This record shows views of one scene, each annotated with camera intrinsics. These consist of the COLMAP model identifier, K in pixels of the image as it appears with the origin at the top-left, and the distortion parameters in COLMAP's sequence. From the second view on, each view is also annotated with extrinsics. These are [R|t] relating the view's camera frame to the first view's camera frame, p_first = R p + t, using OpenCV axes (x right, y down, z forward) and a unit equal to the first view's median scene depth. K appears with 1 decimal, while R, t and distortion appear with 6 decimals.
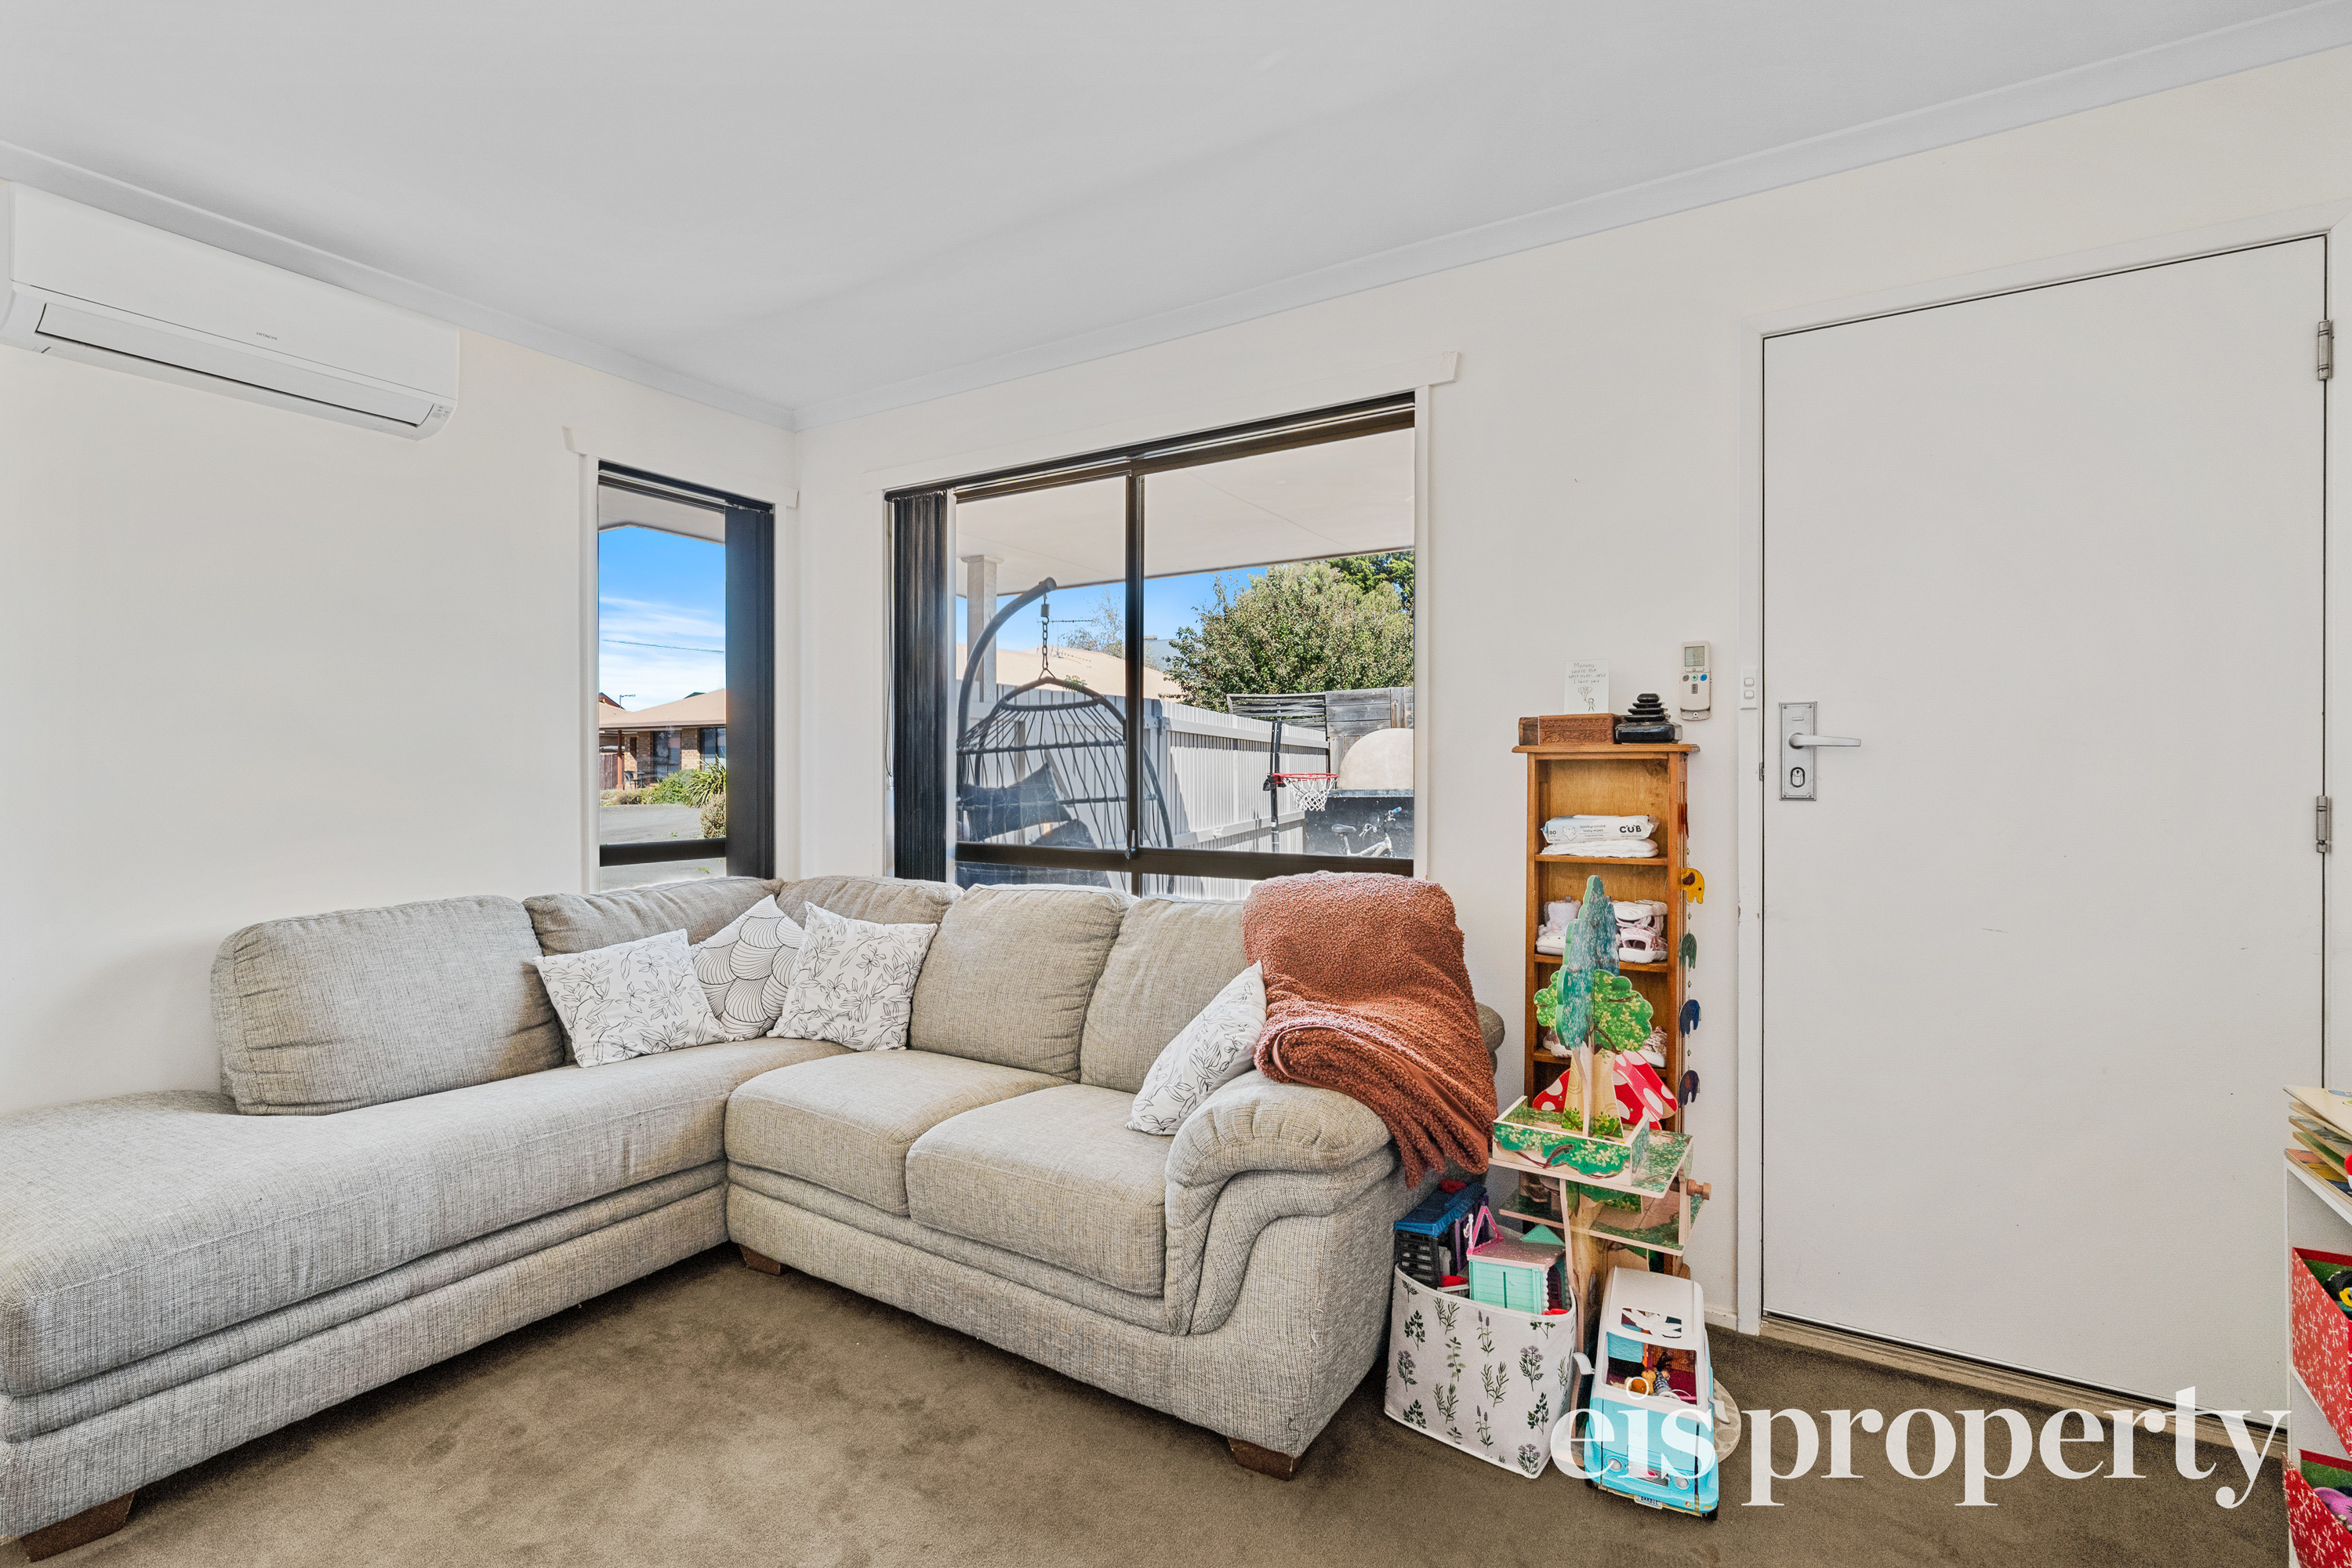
lens RADIAL K [[1062.6, 0, 1142.4], [0, 1062.6, 785.8], [0, 0, 1]] dist [-0.008004, 0.001932]
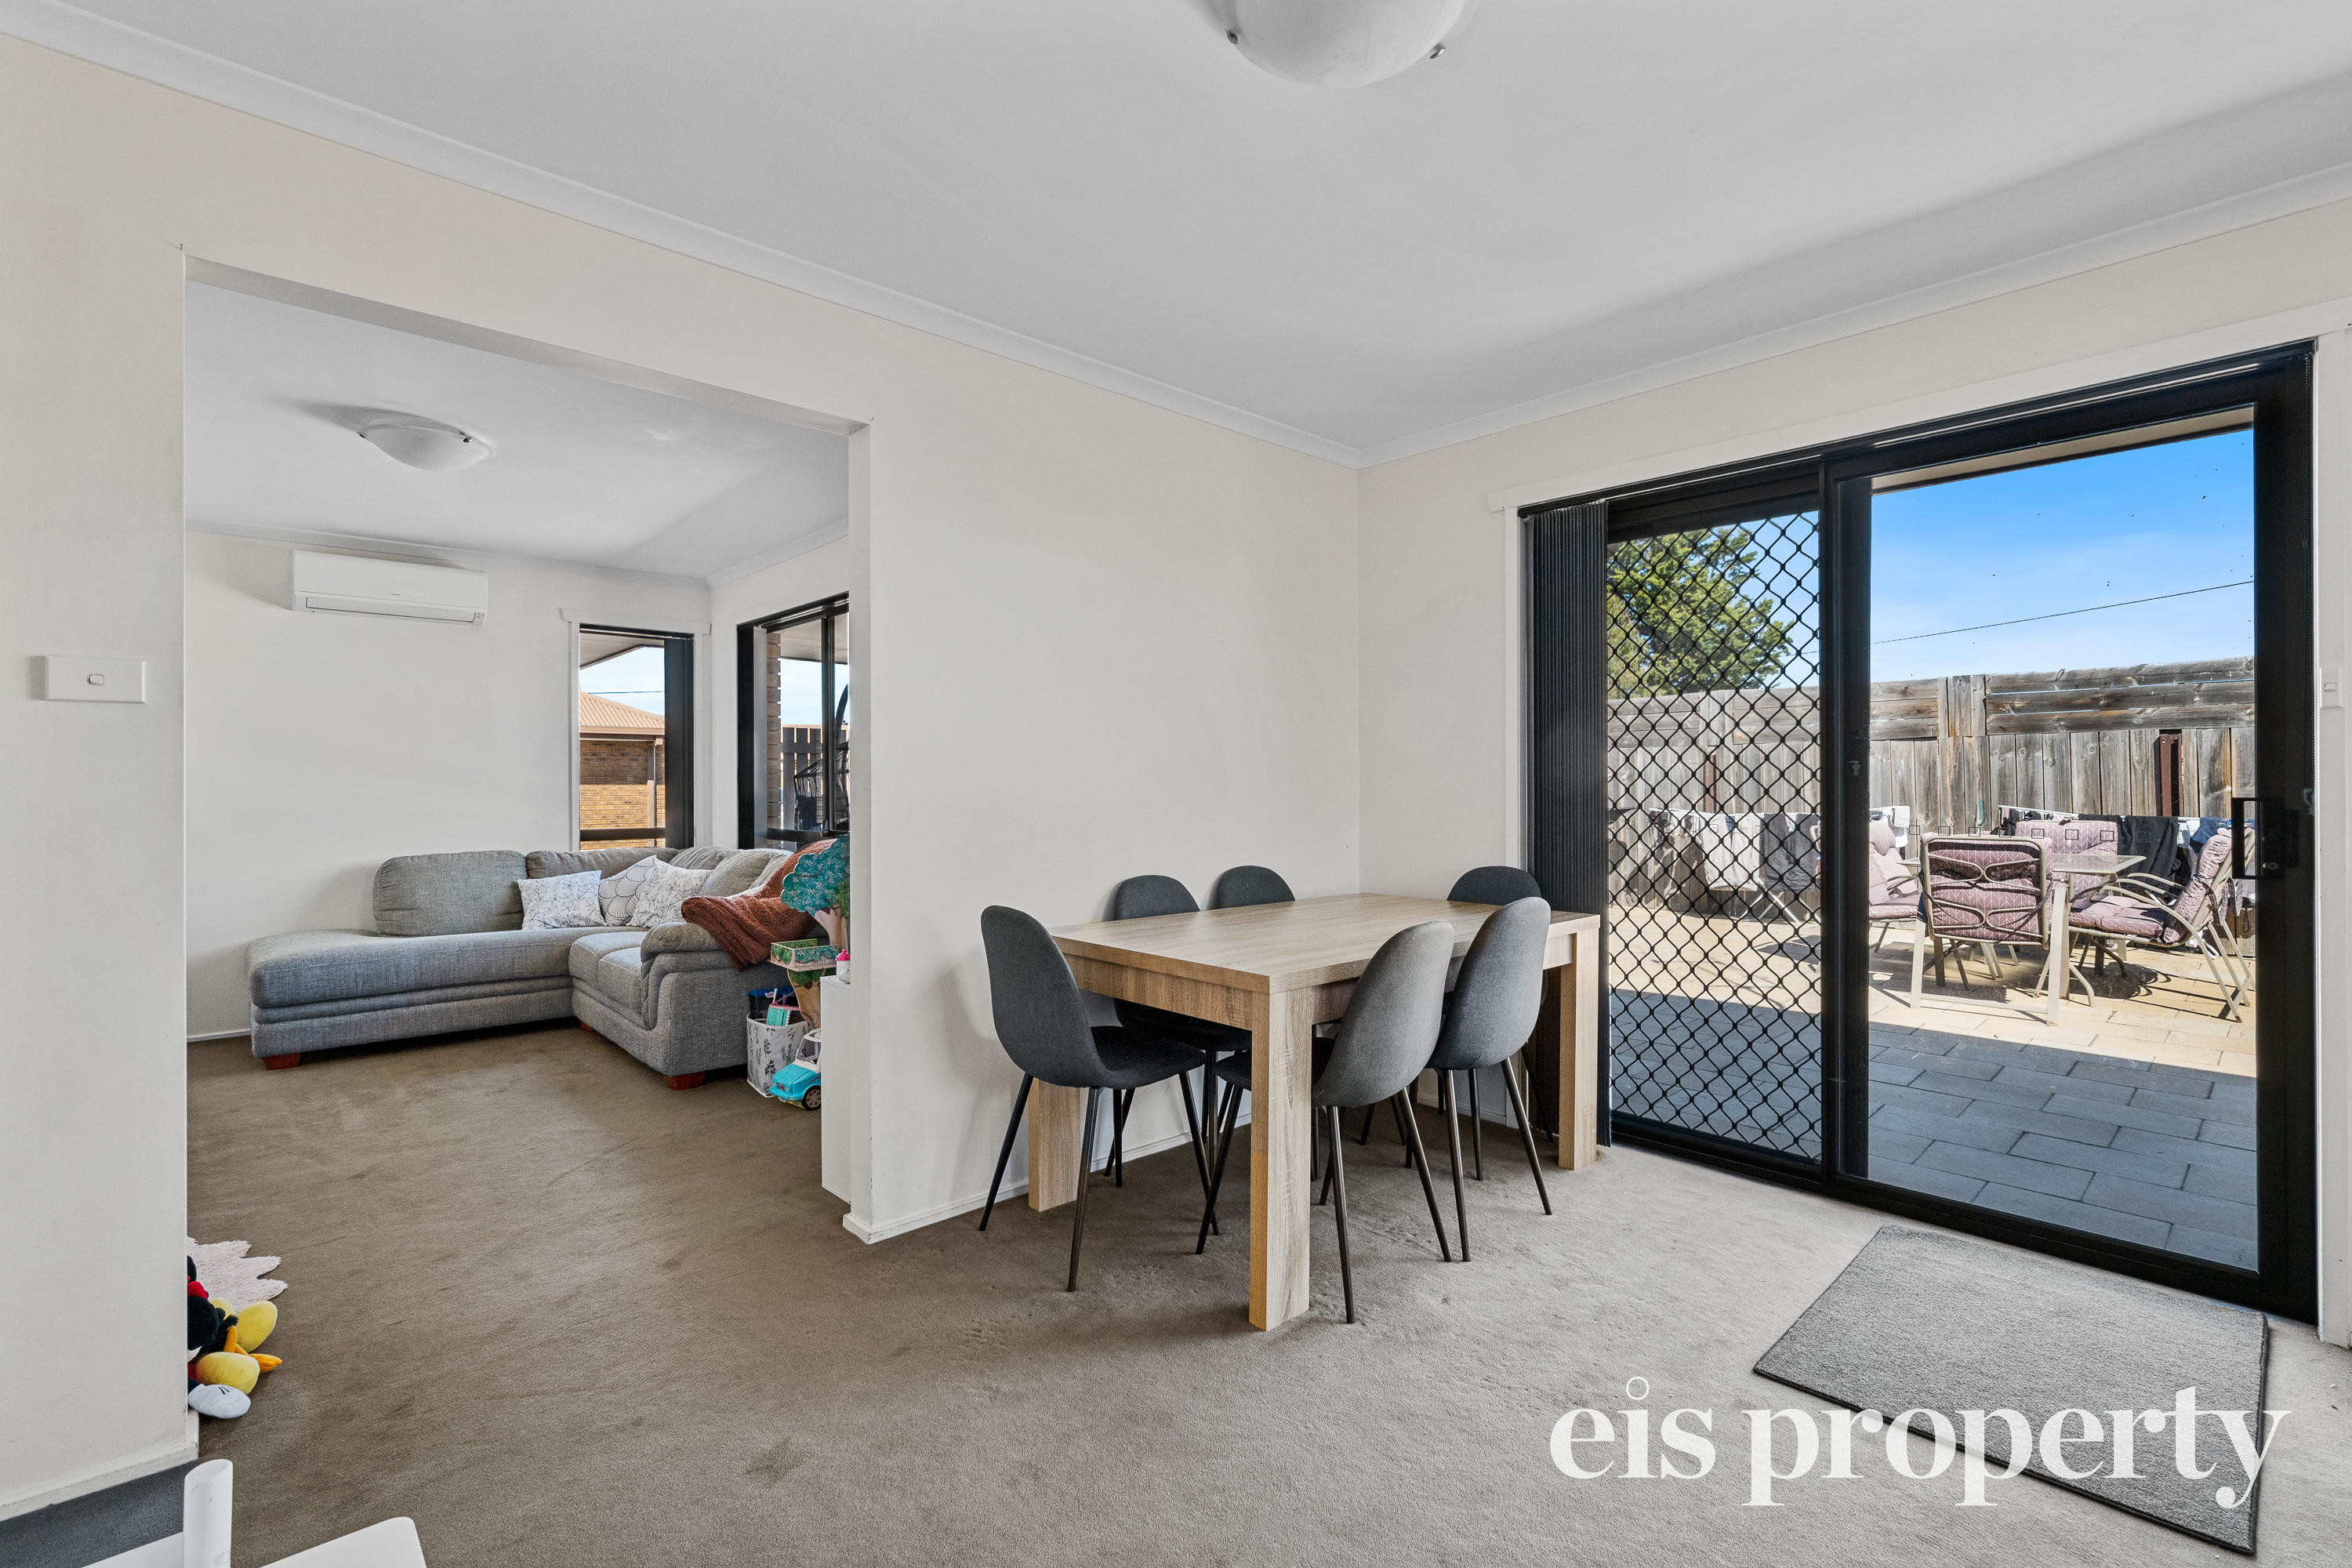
lens RADIAL K [[1062.6, 0, 1160.4], [0, 1062.6, 784.4], [0, 0, 1]] dist [-0.008004, 0.001932]
pose [[0.964368, -0.005586, -0.264504, 1.343445], [0.001086, 0.999852, -0.017155, 0.017822], [0.264561, 0.016256, 0.964232, -0.740104]]
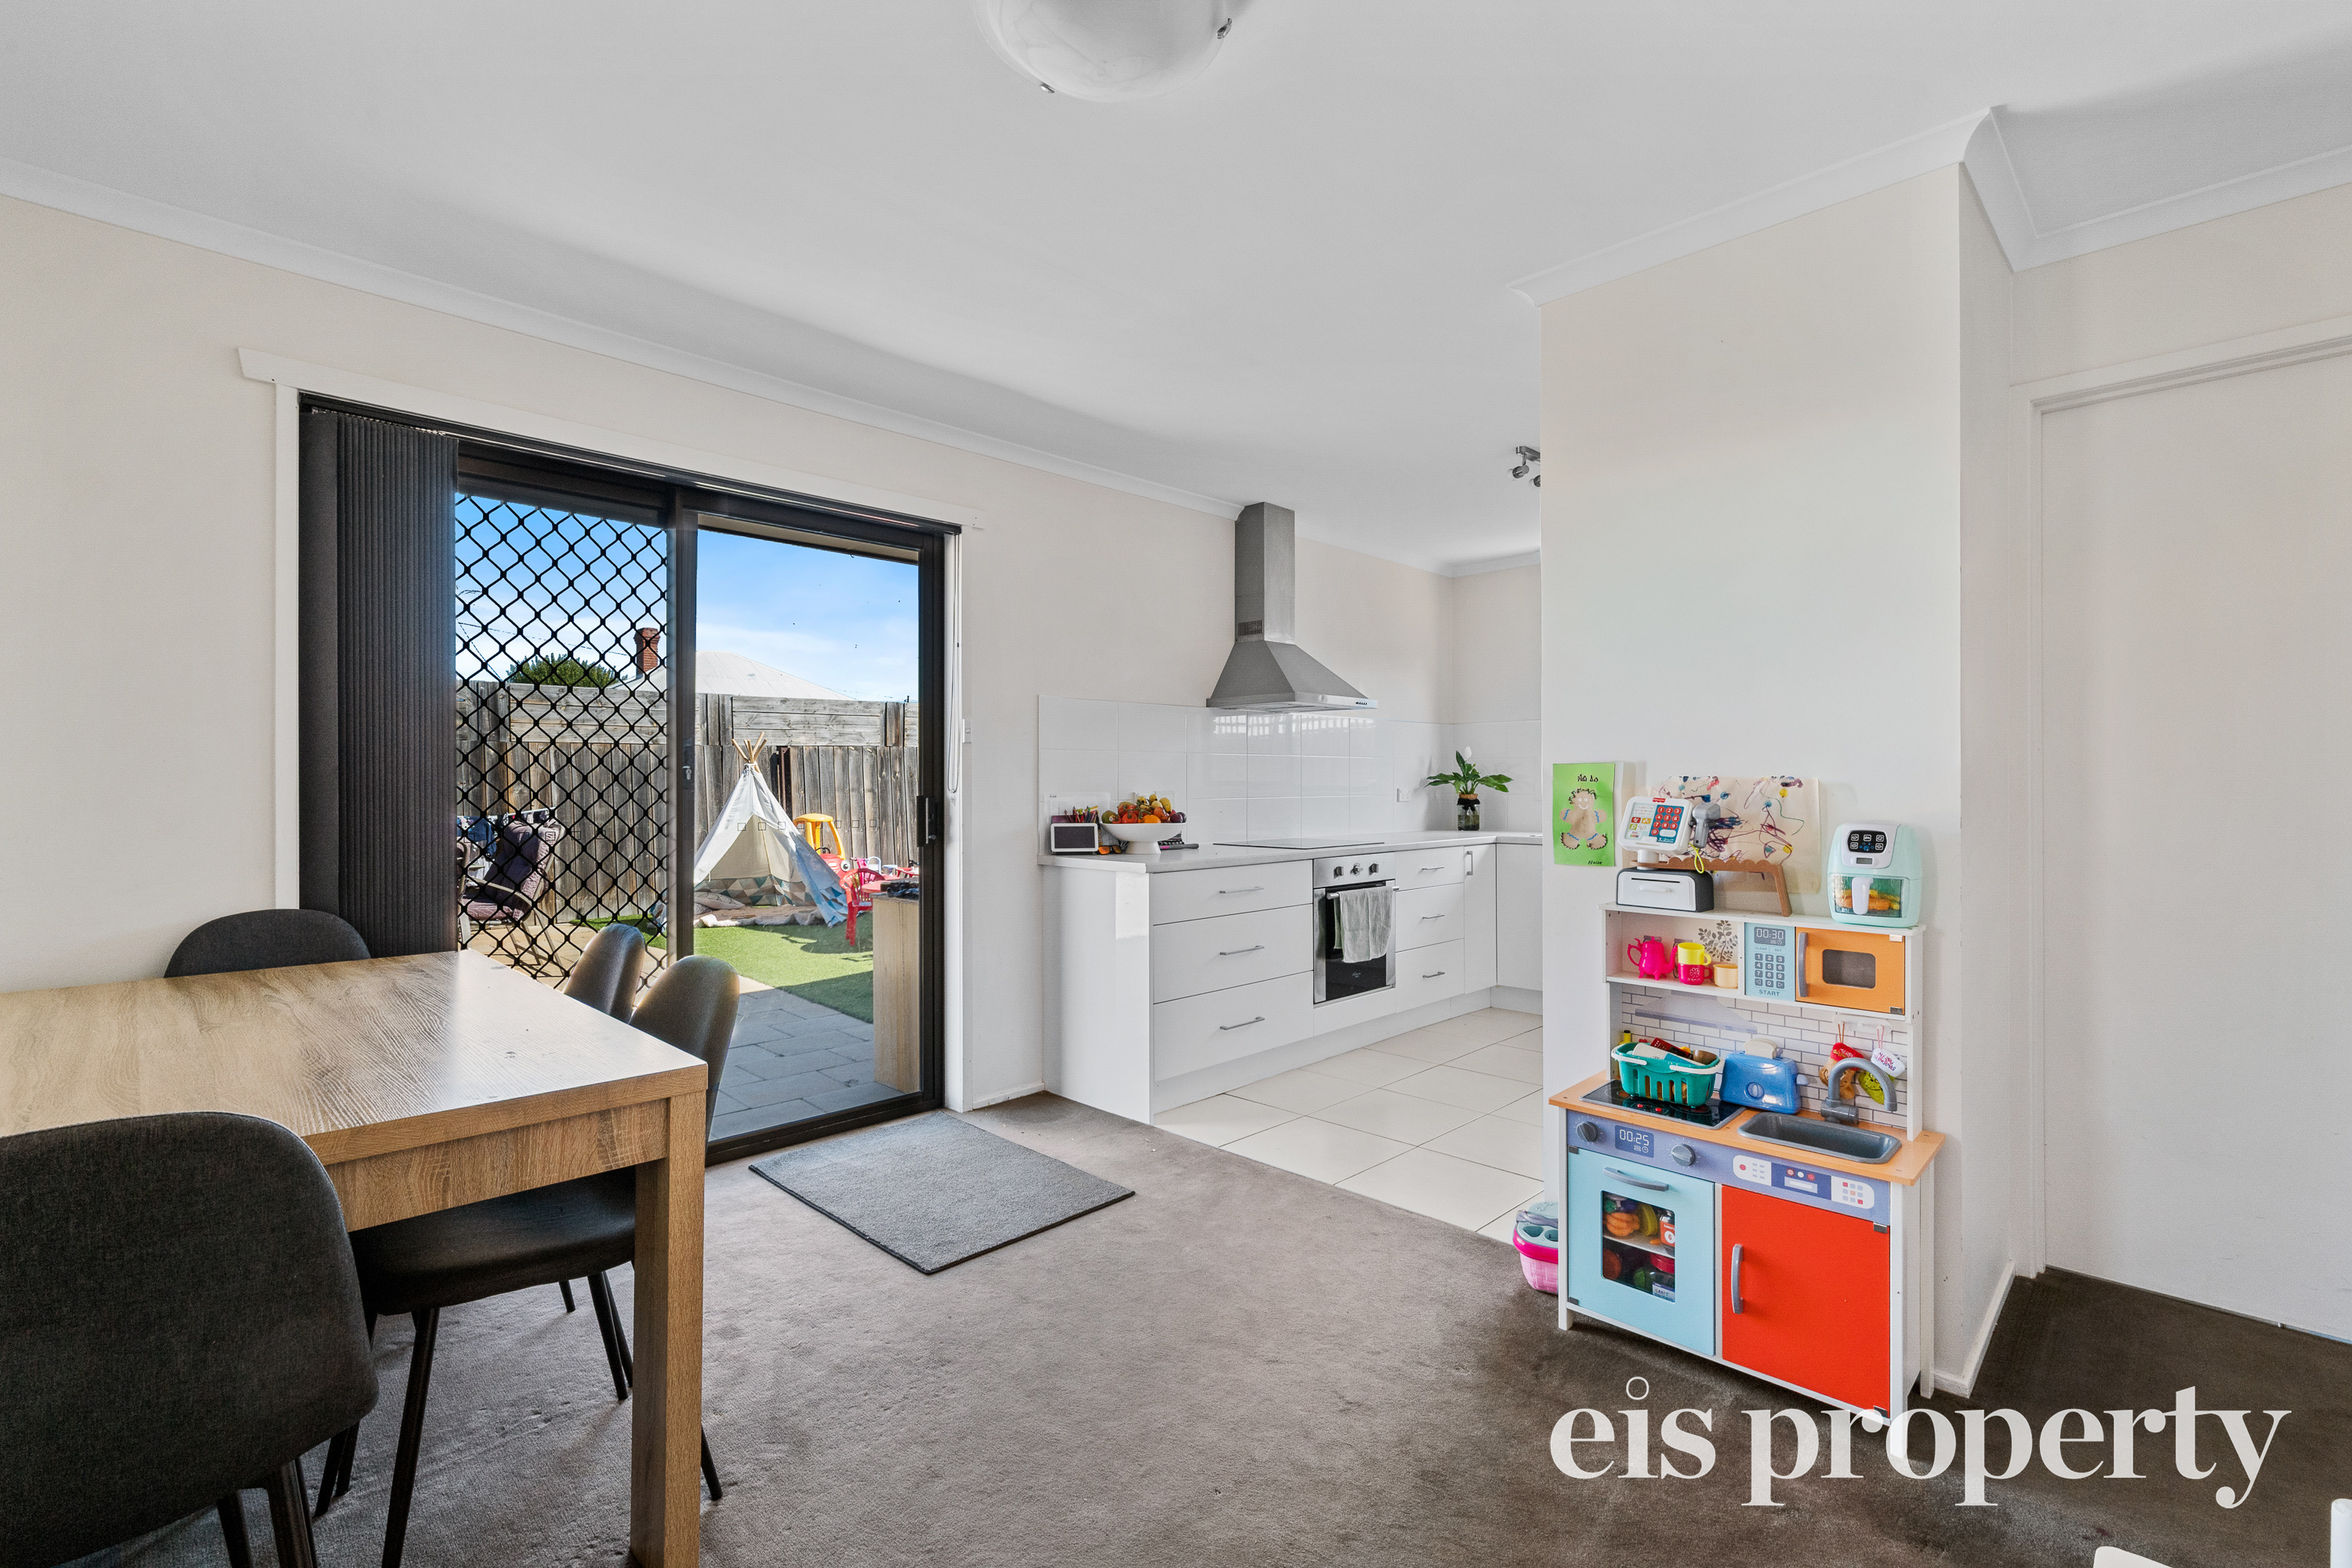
lens RADIAL K [[1062.6, 0, 1171.1], [0, 1062.6, 773.6], [0, 0, 1]] dist [-0.008004, 0.001932]
pose [[0.212139, 0.005311, 0.977225, 0.575327], [0.017744, 0.999799, -0.009285, 0.002942], [-0.977078, 0.019309, 0.212002, -0.206482]]
